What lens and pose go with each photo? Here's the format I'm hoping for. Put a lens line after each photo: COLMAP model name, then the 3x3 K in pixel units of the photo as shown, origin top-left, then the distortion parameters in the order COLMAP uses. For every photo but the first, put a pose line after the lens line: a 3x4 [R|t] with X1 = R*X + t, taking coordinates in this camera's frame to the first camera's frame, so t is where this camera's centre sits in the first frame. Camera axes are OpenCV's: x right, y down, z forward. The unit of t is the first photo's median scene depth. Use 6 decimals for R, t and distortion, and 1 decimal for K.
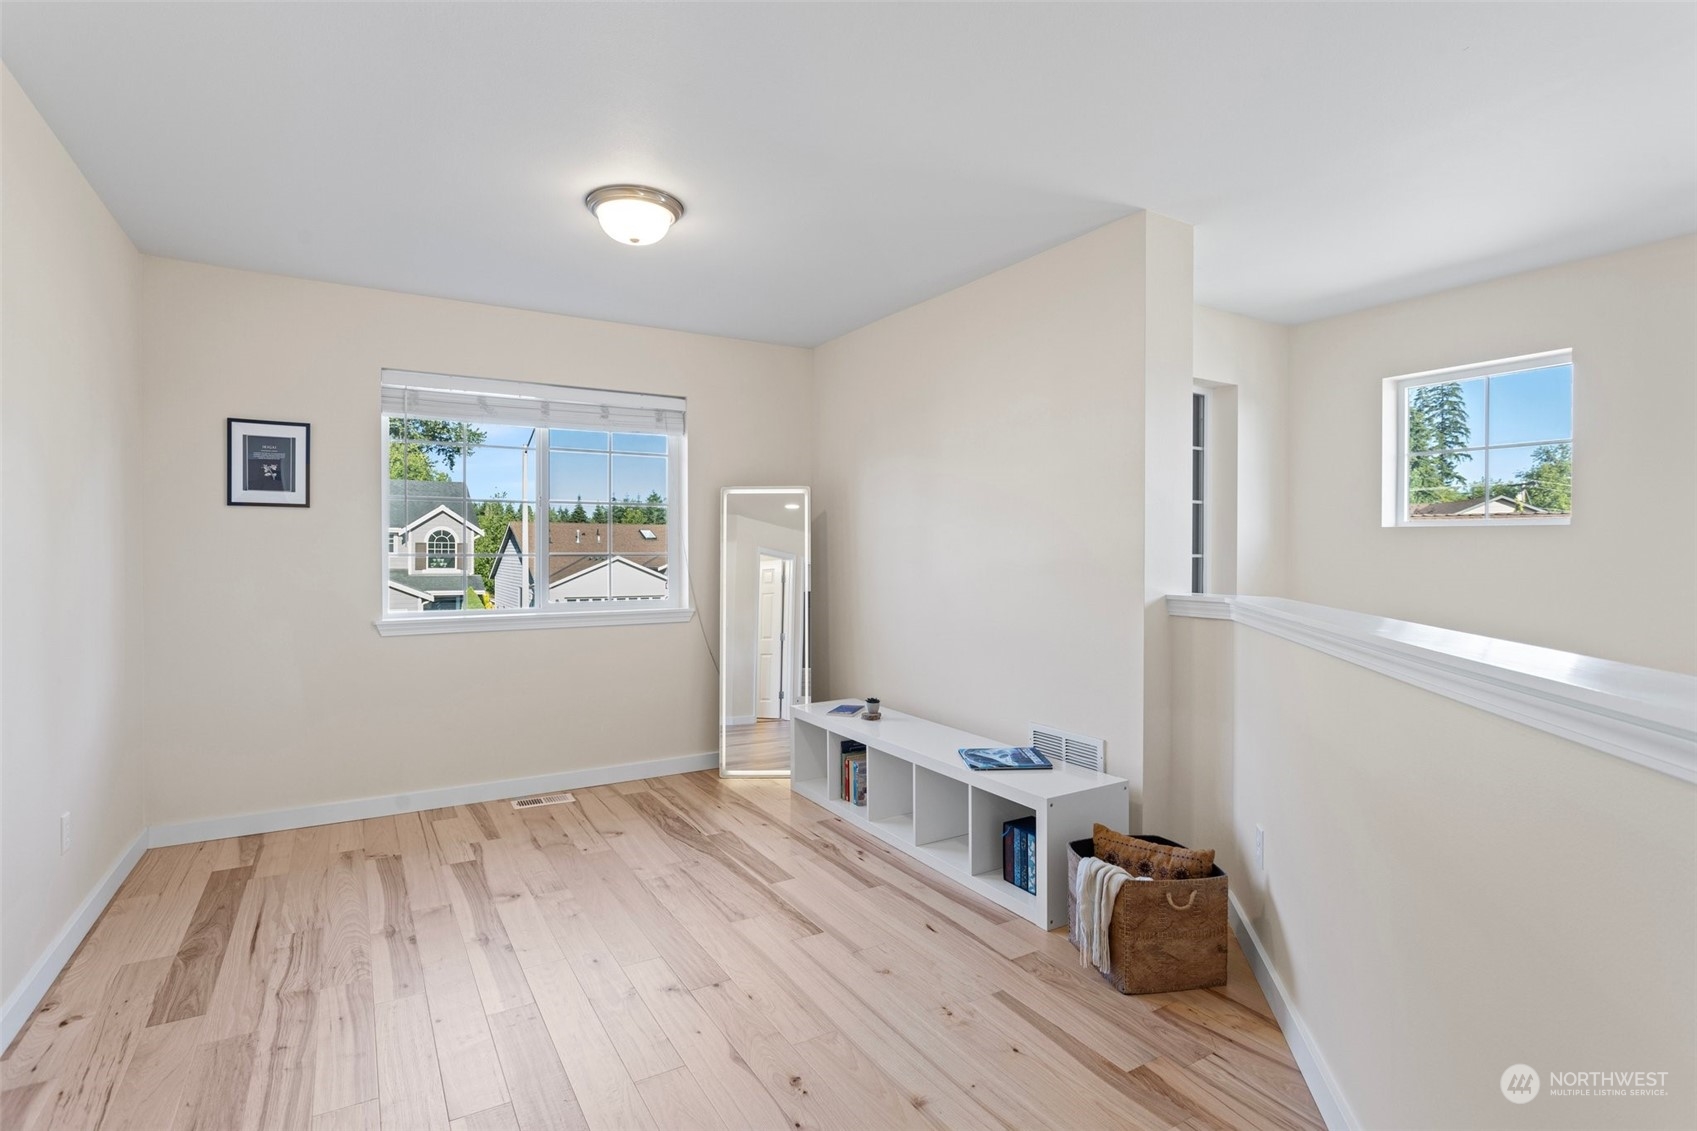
lens RADIAL K [[823.2, 0, 852.9], [0, 823.2, 563.8], [0, 0, 1]] dist [-0.002697, -0.000288]
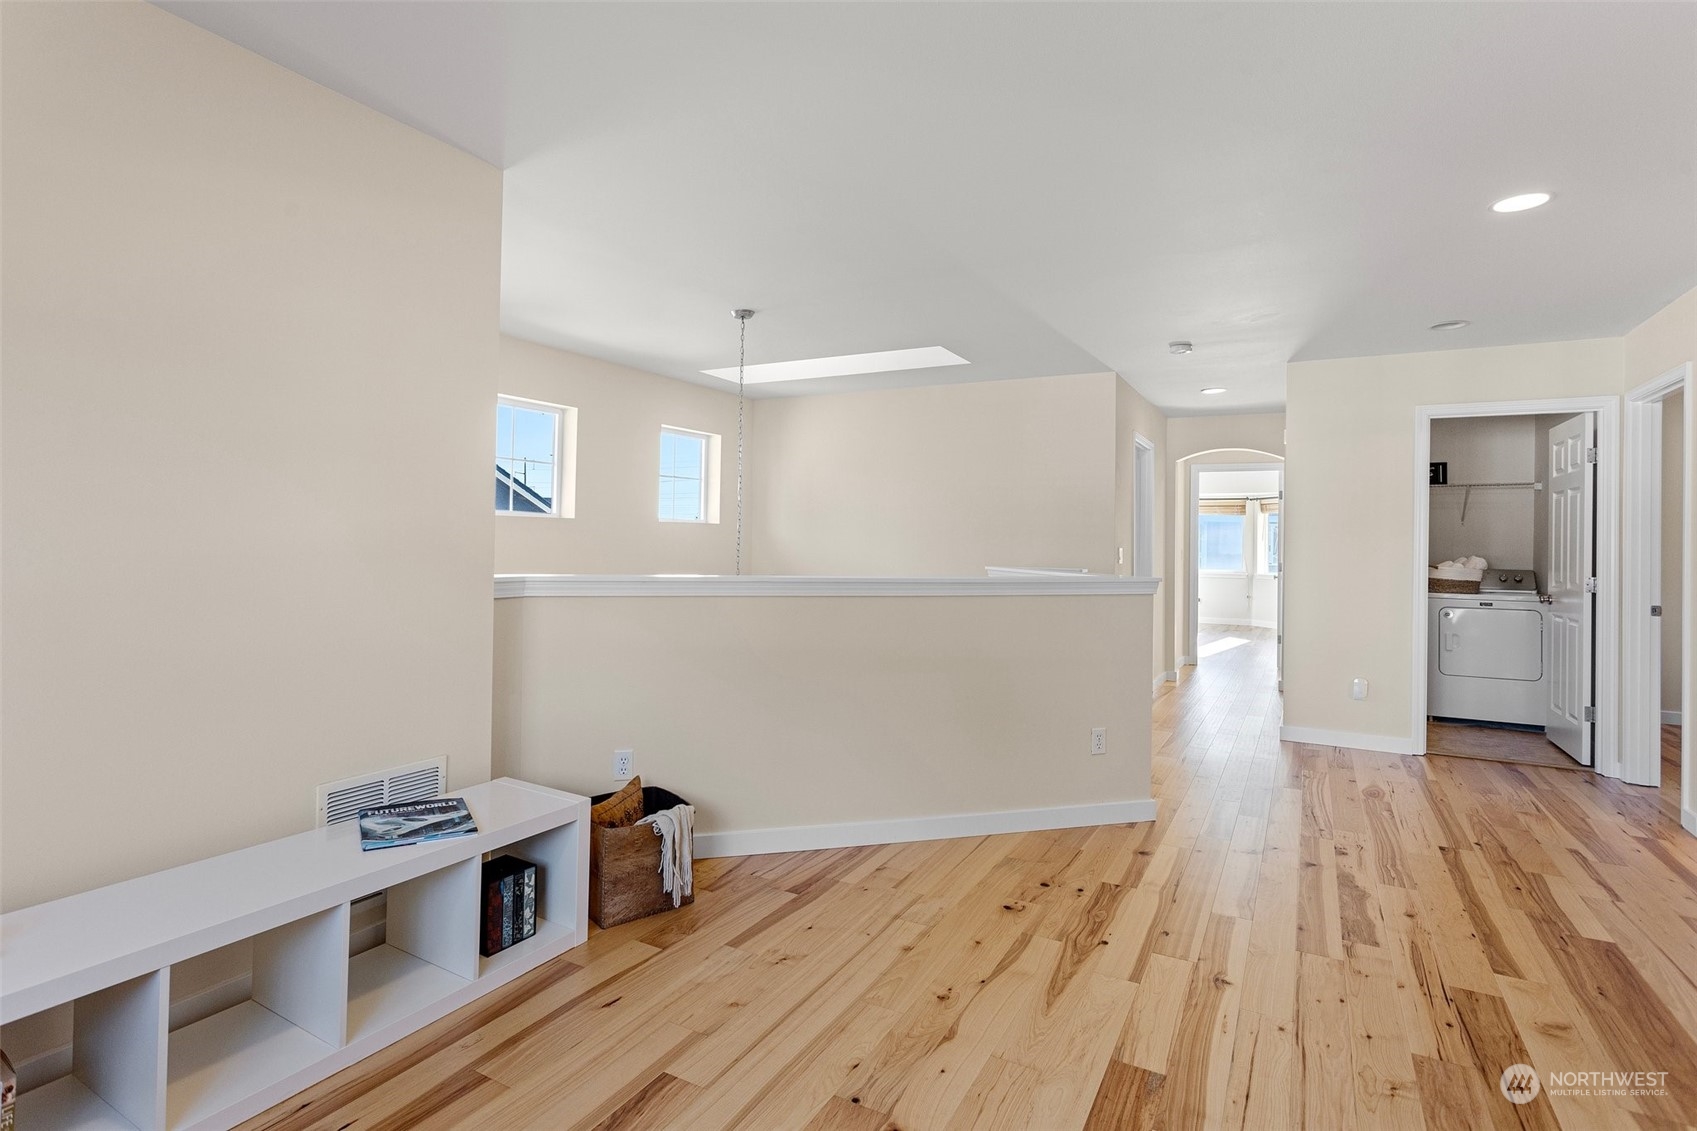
lens RADIAL K [[823.2, 0, 852.3], [0, 823.2, 549.7], [0, 0, 1]] dist [-0.002697, -0.000288]
pose [[-0.493850, -0.015233, 0.869414, -0.860955], [-0.010303, 0.999879, 0.011667, -0.013002], [-0.869486, -0.003196, -0.493947, 1.442968]]
